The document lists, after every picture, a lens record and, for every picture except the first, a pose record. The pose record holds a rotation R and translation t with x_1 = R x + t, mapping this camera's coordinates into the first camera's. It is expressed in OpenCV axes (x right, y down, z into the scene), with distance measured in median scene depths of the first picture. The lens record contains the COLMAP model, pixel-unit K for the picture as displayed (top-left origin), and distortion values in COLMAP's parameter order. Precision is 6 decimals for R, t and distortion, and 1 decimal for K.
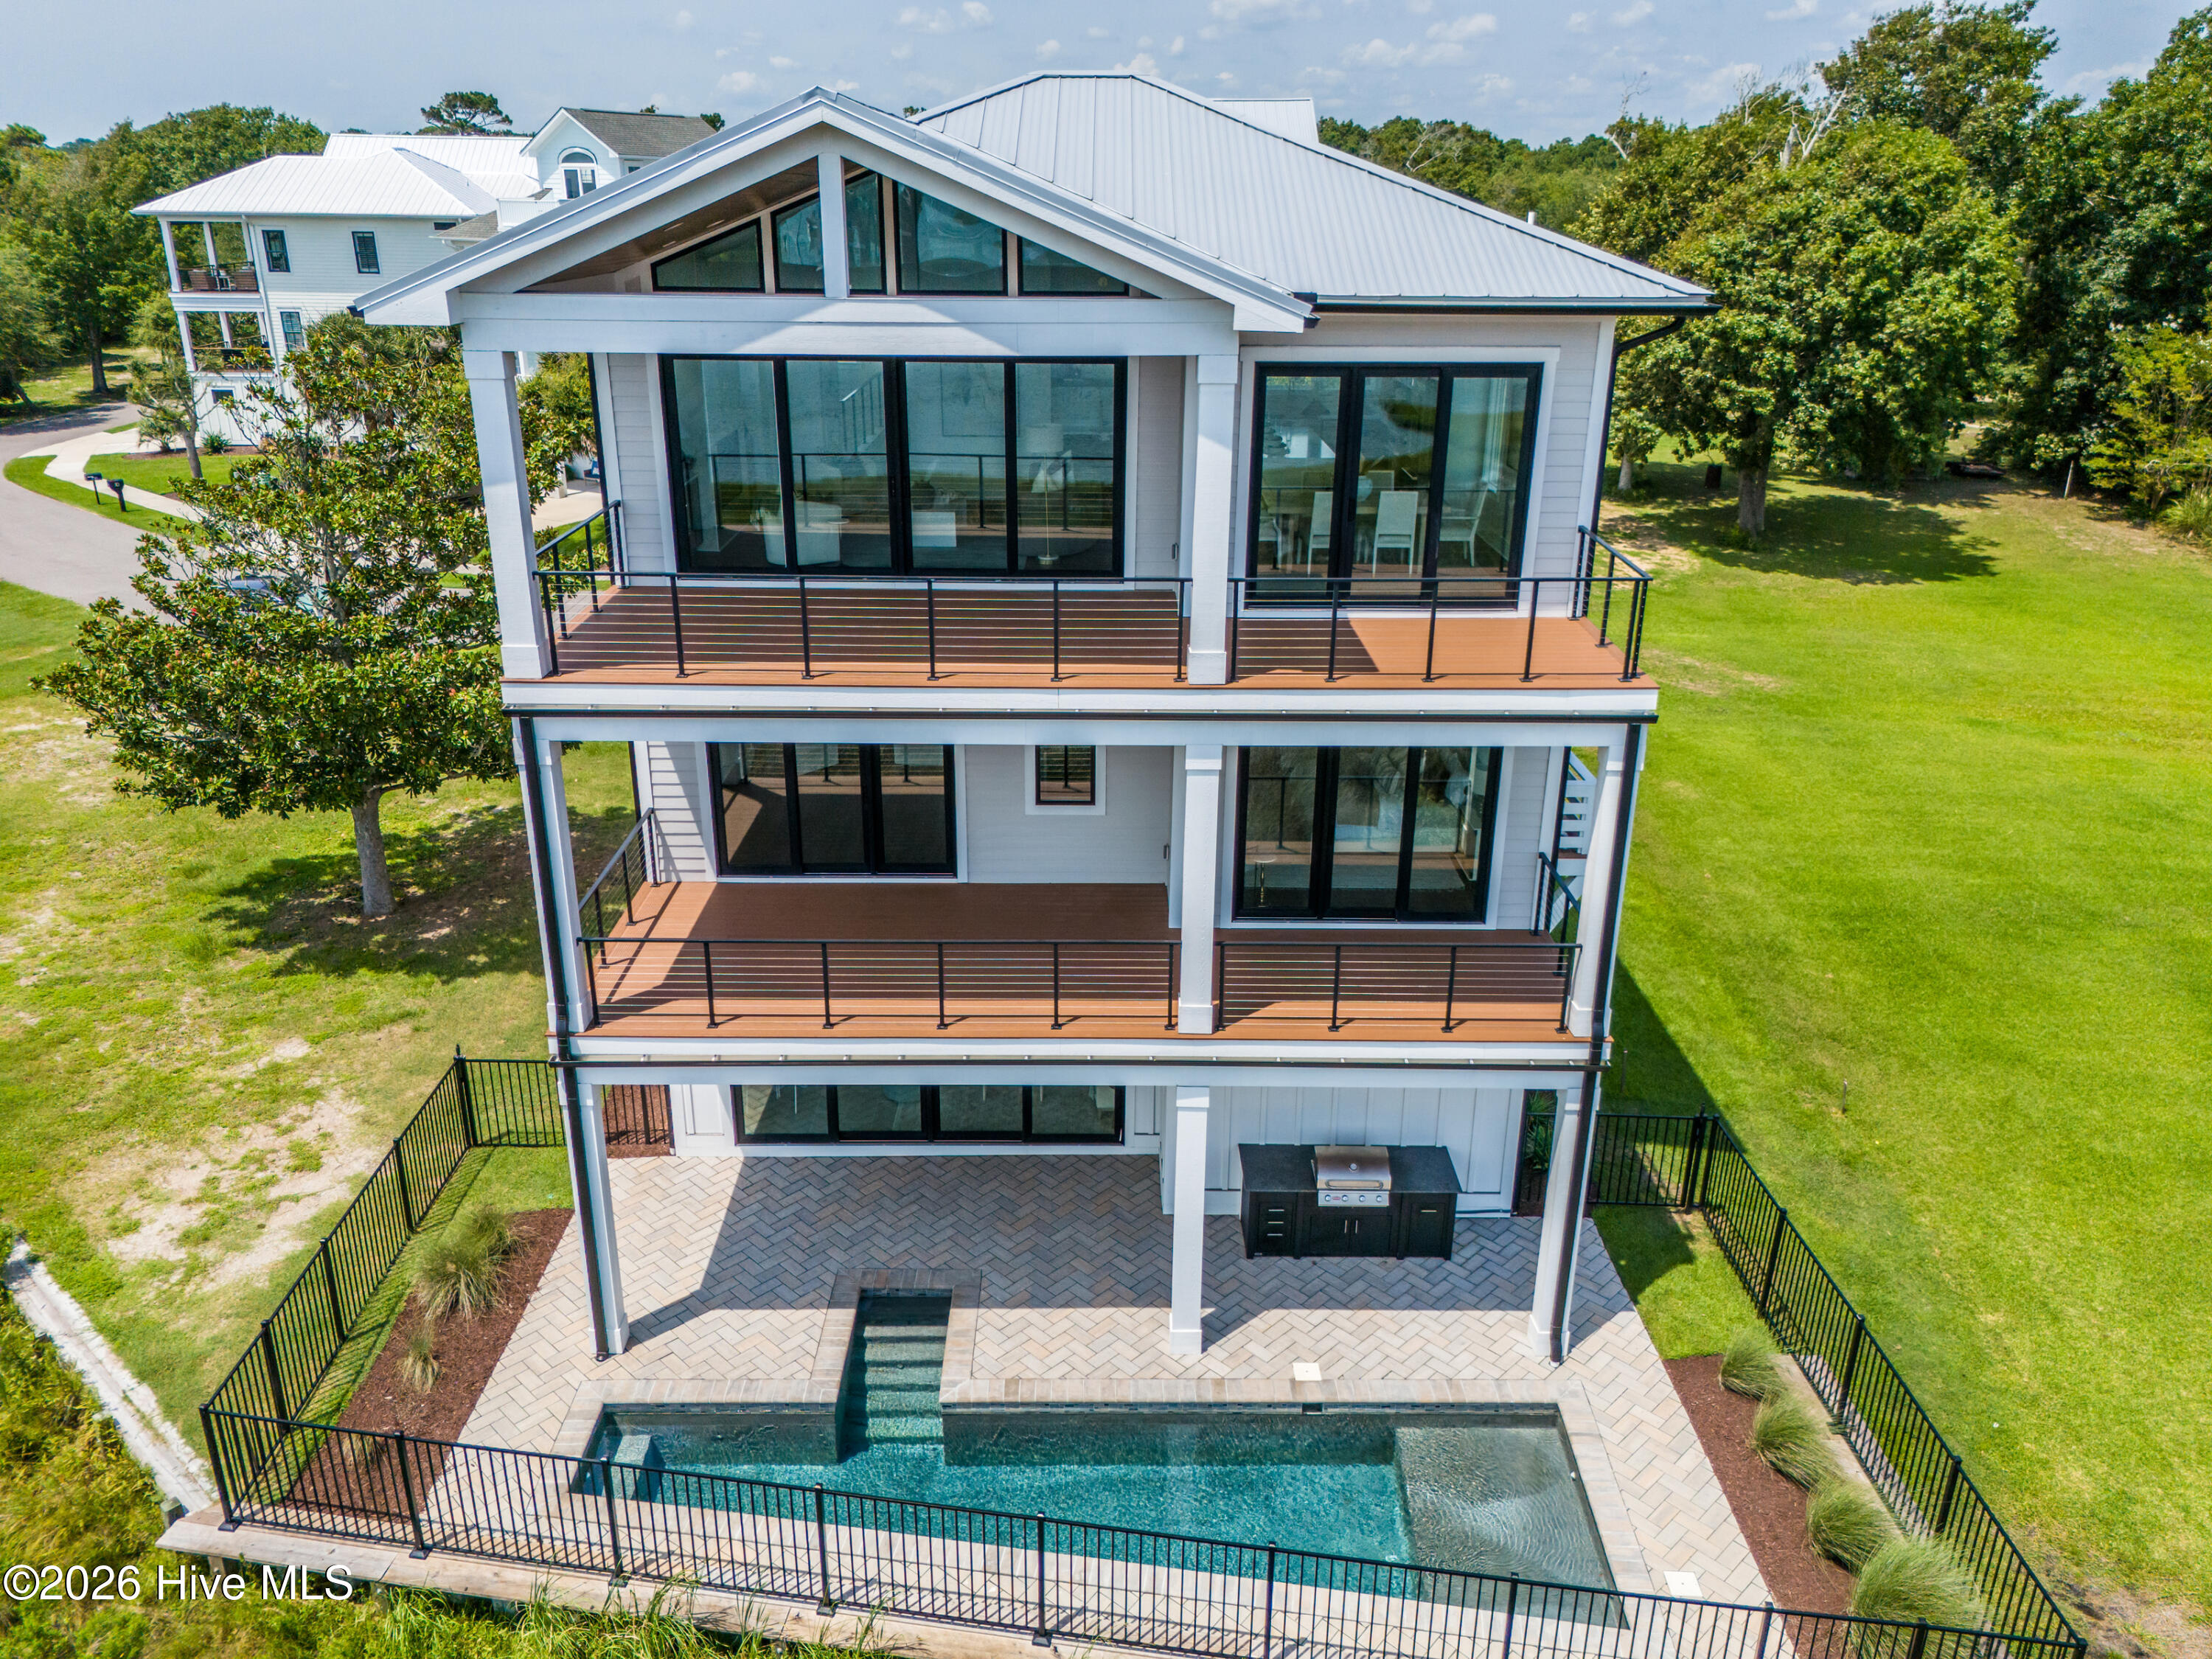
lens RADIAL K [[1614.8, 0, 1106.0], [0, 1614.8, 829.5], [0, 0, 1]] dist [0.058963, -0.048783]
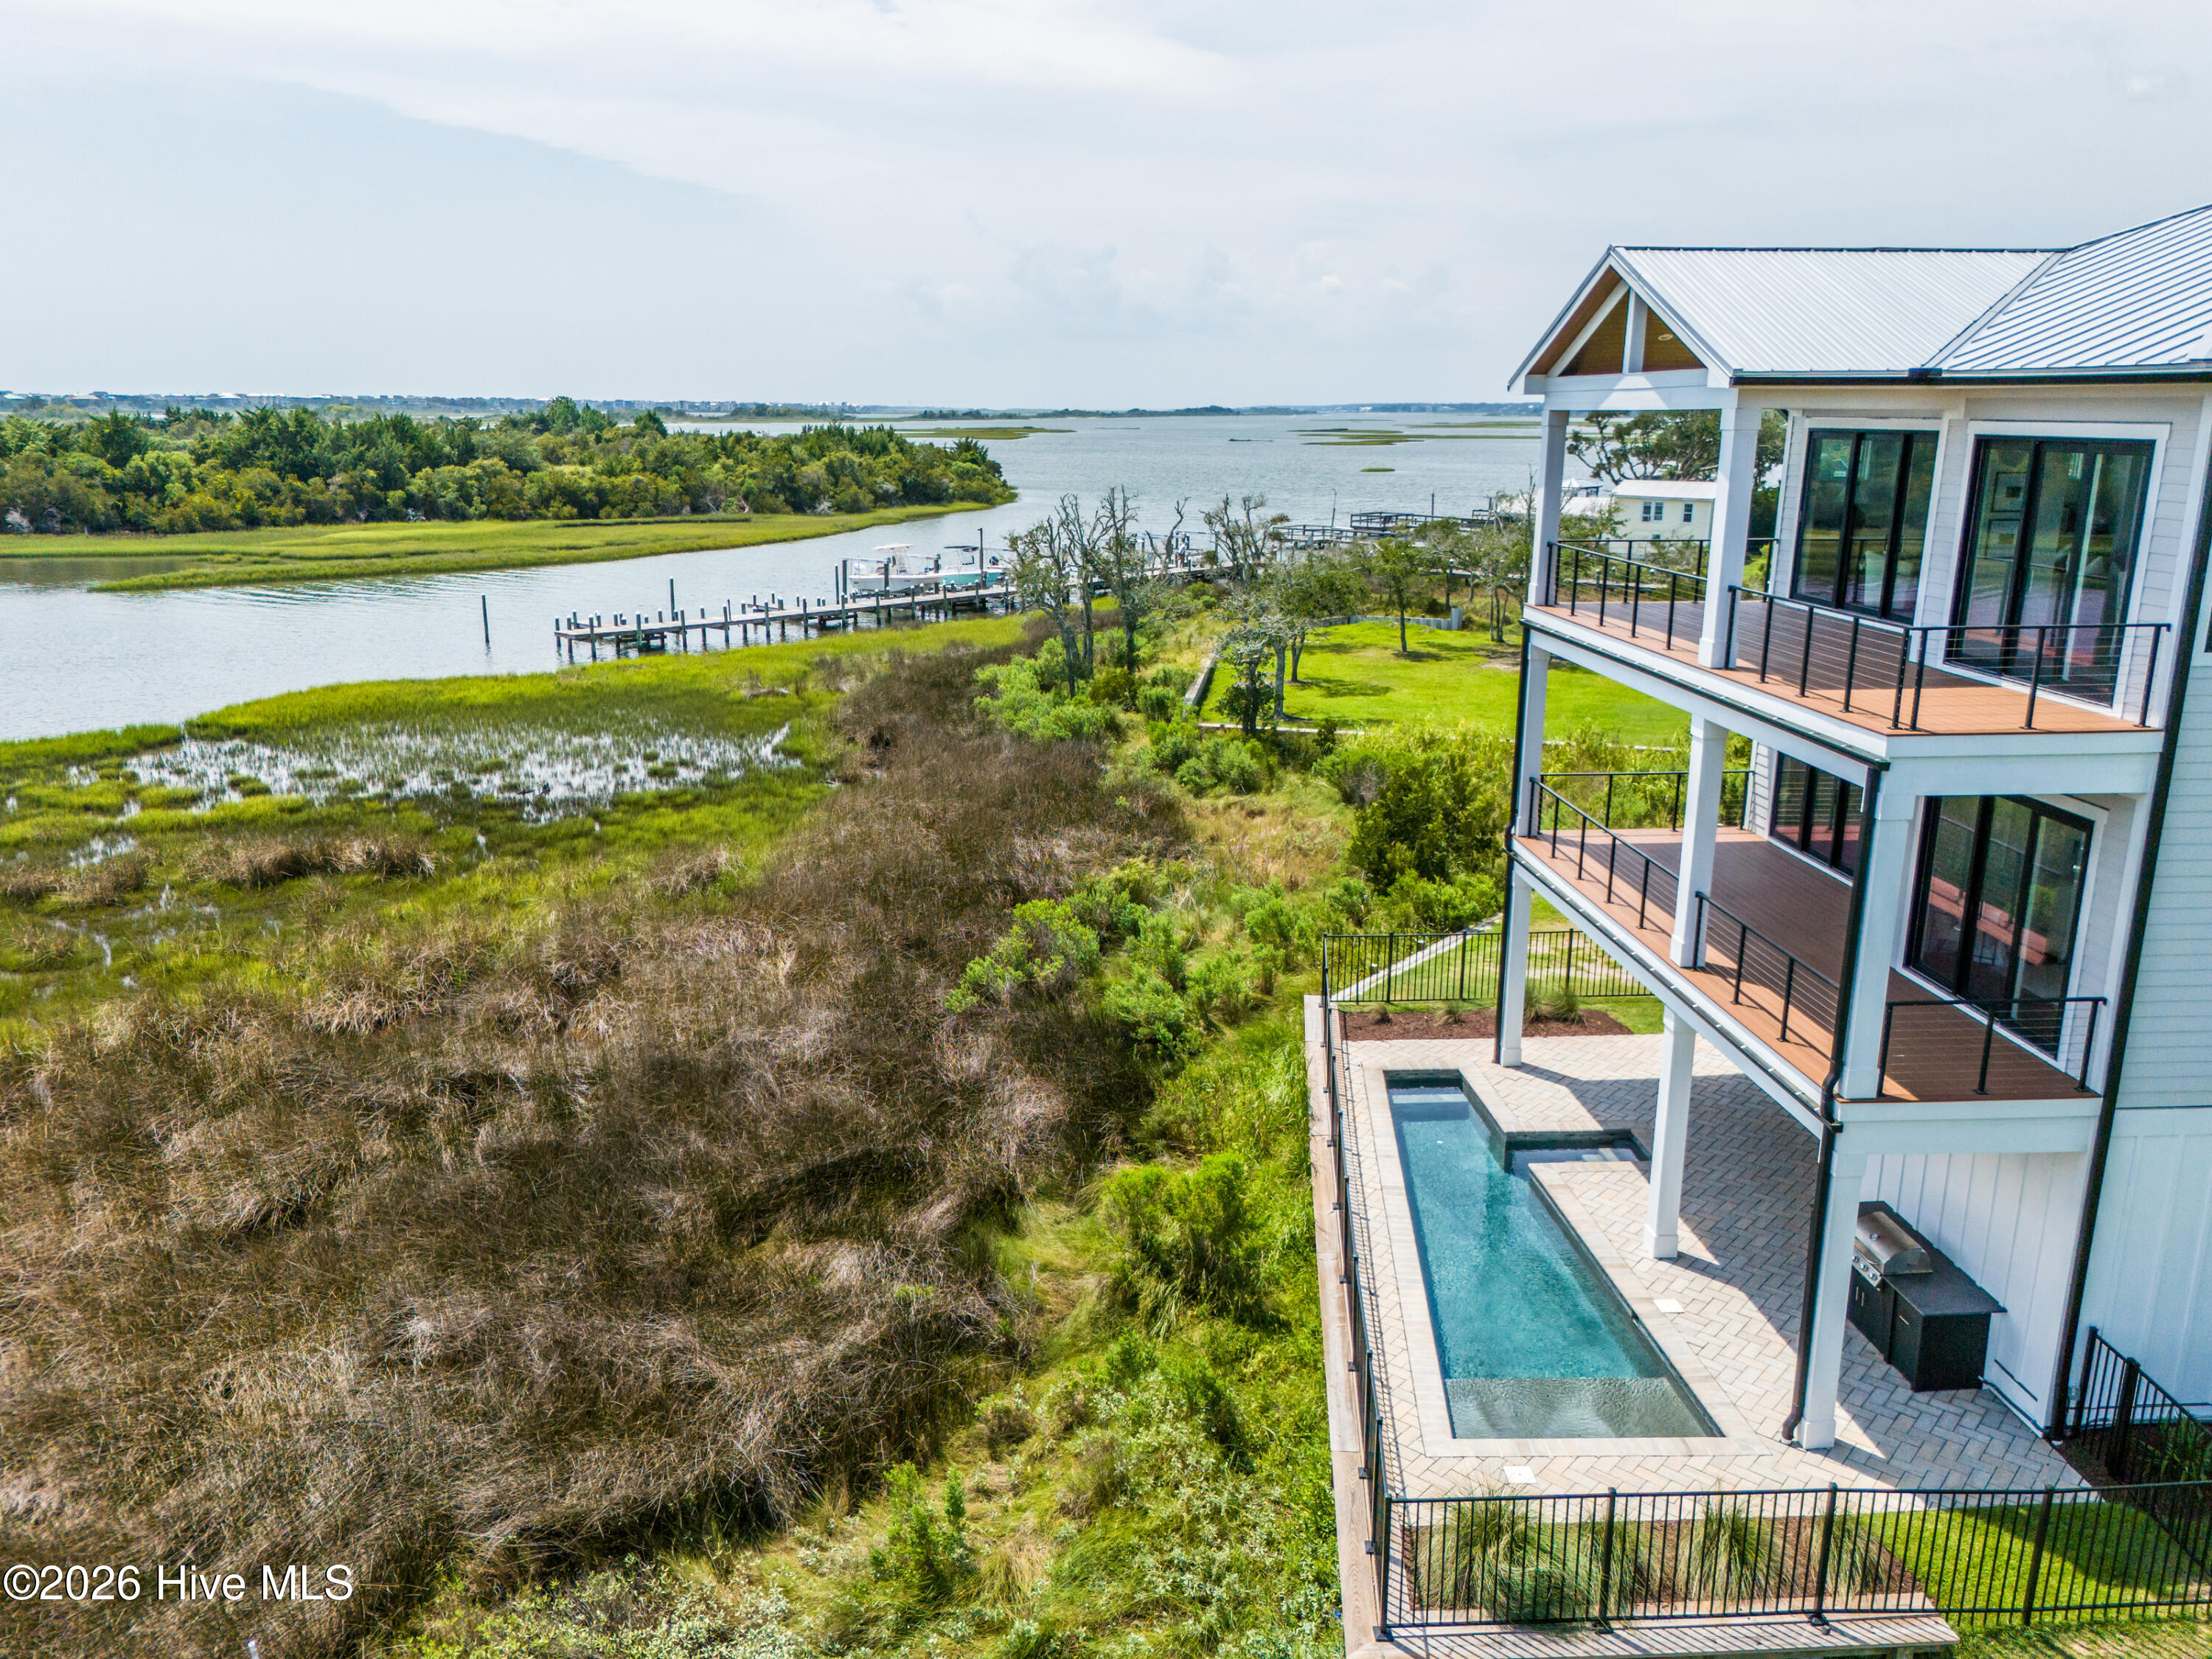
lens RADIAL K [[1614.8, 0, 1106.0], [0, 1614.8, 829.5], [0, 0, 1]] dist [0.058963, -0.048783]
pose [[0.062614, 0.240070, -0.968734, 0.919701], [-0.371870, 0.906357, 0.200576, -0.038745], [0.926171, 0.347684, 0.146025, 0.296384]]
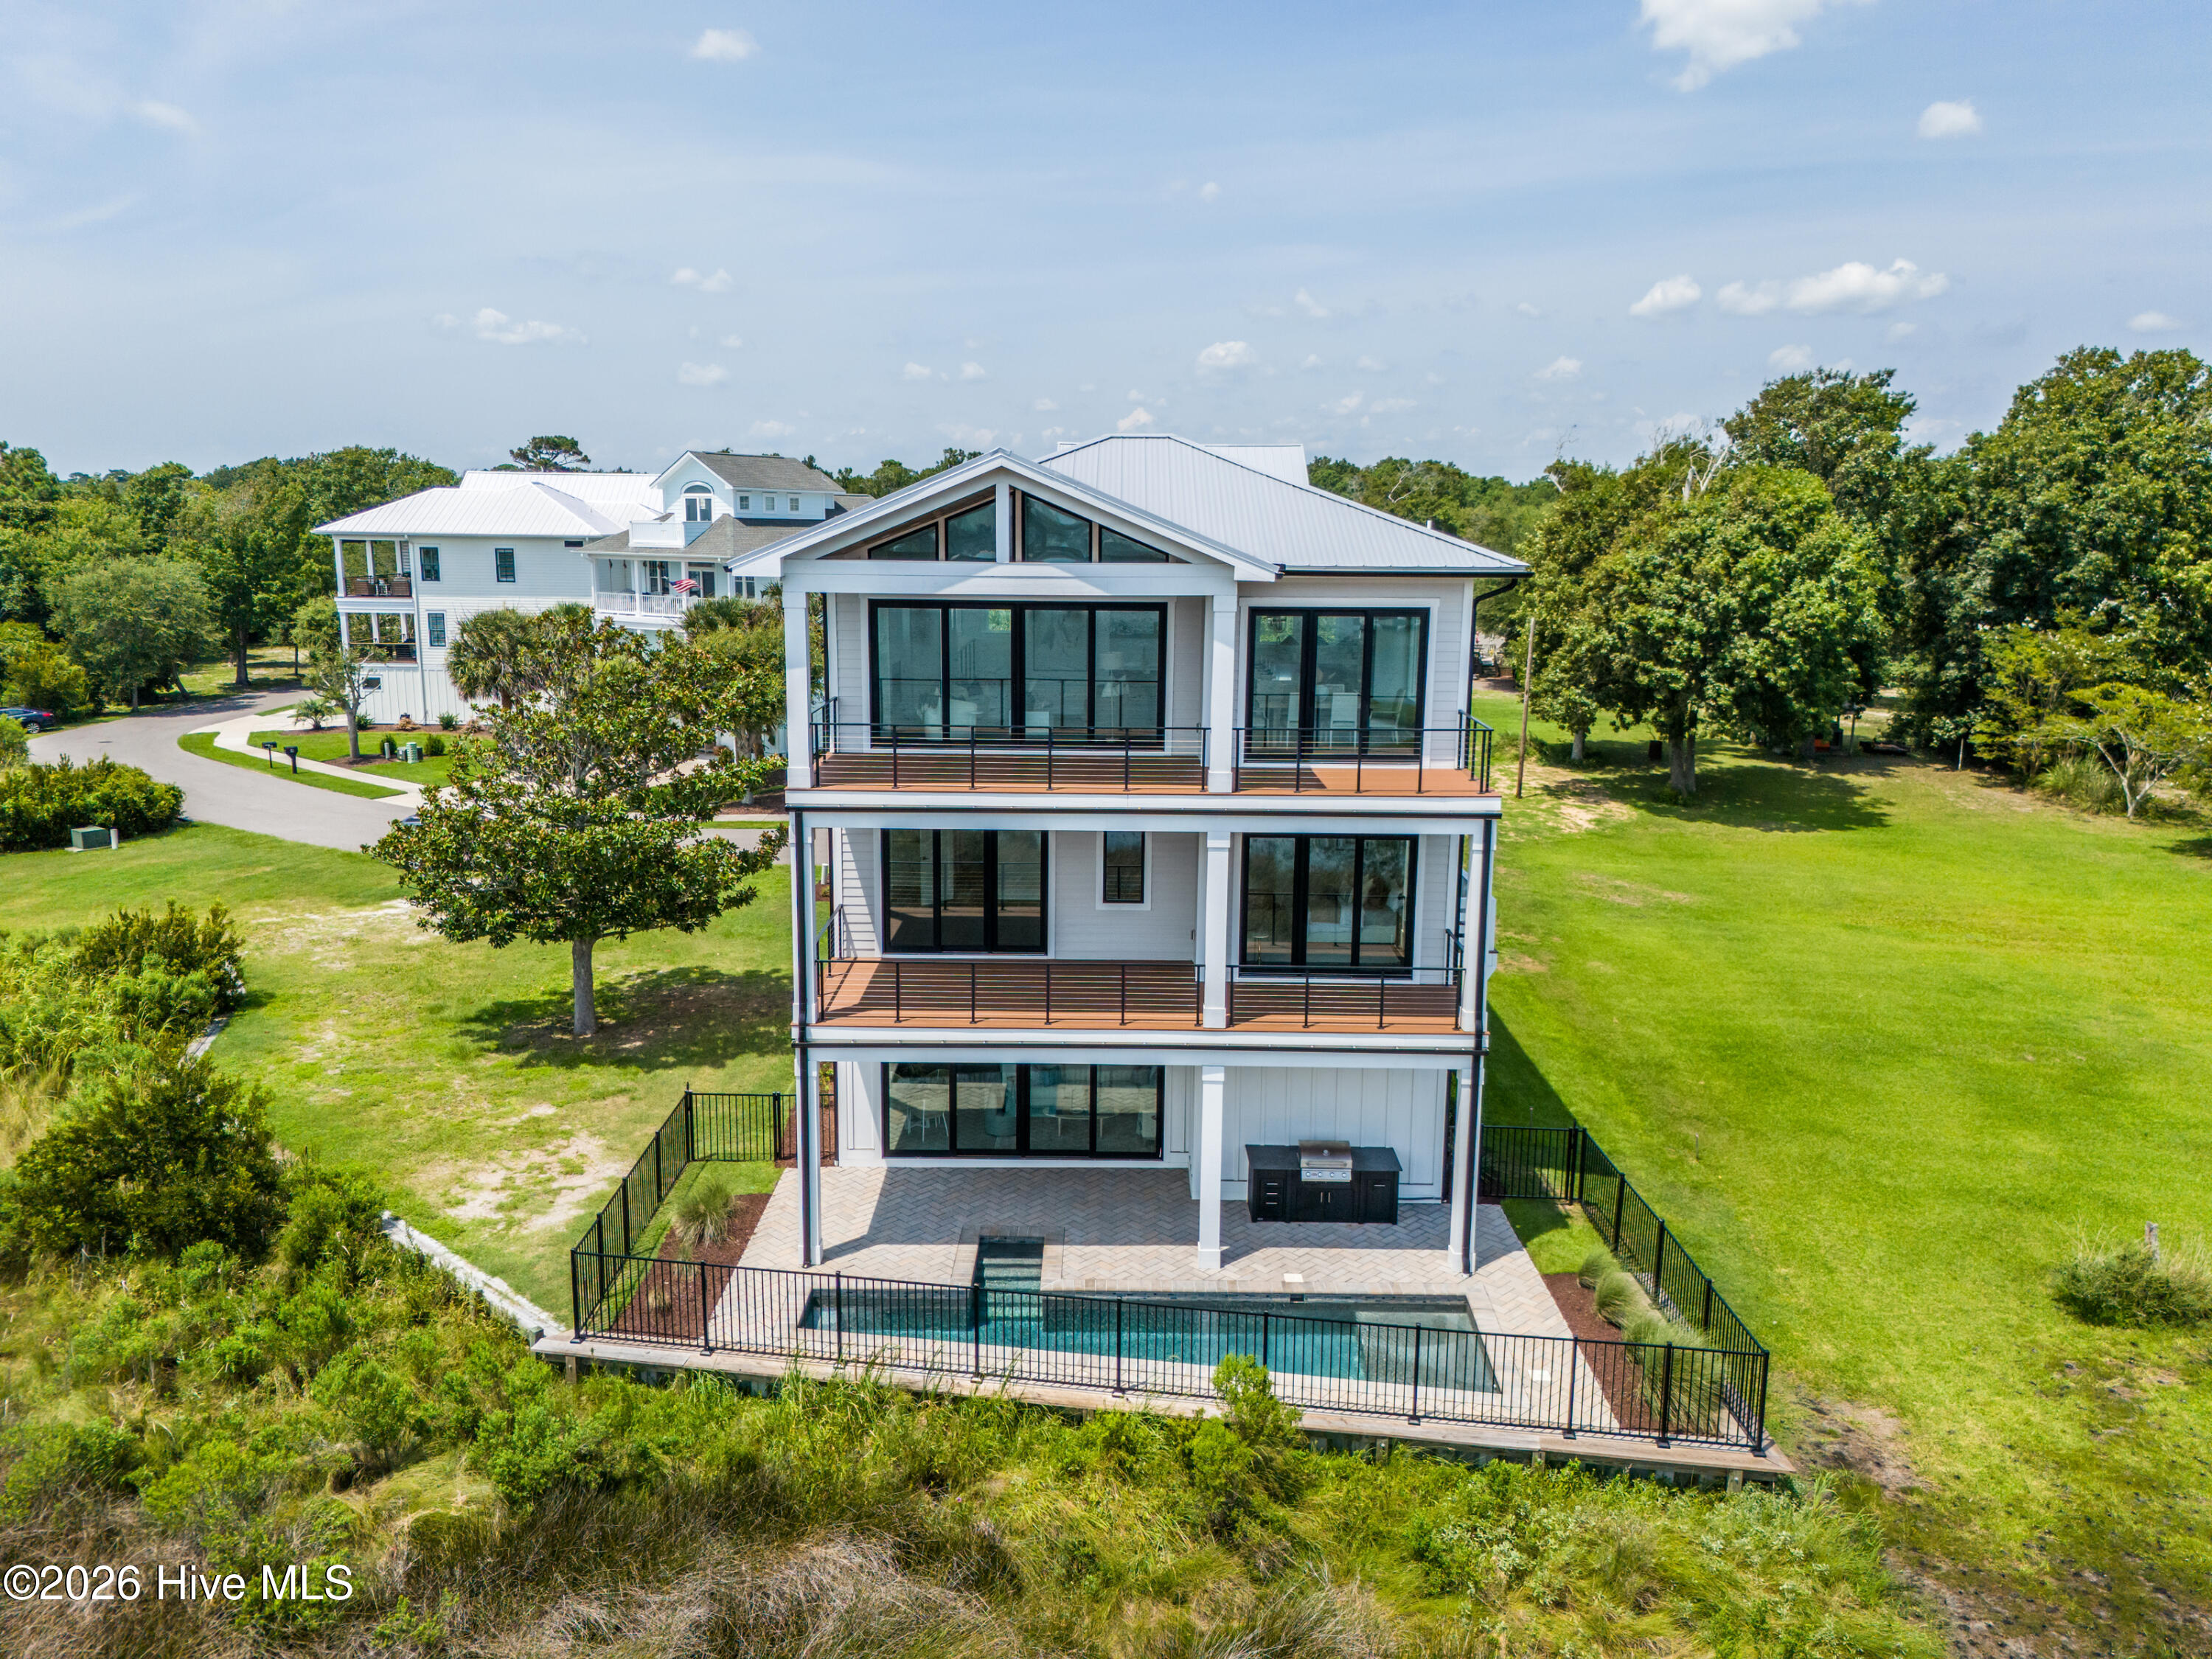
lens RADIAL K [[1614.8, 0, 1106.0], [0, 1614.8, 829.5], [0, 0, 1]] dist [0.058963, -0.048783]
pose [[0.999968, 0.003819, -0.007098, -0.028320], [-0.005062, 0.982840, -0.184390, 0.172010], [0.006272, 0.184420, 0.982828, -0.406319]]
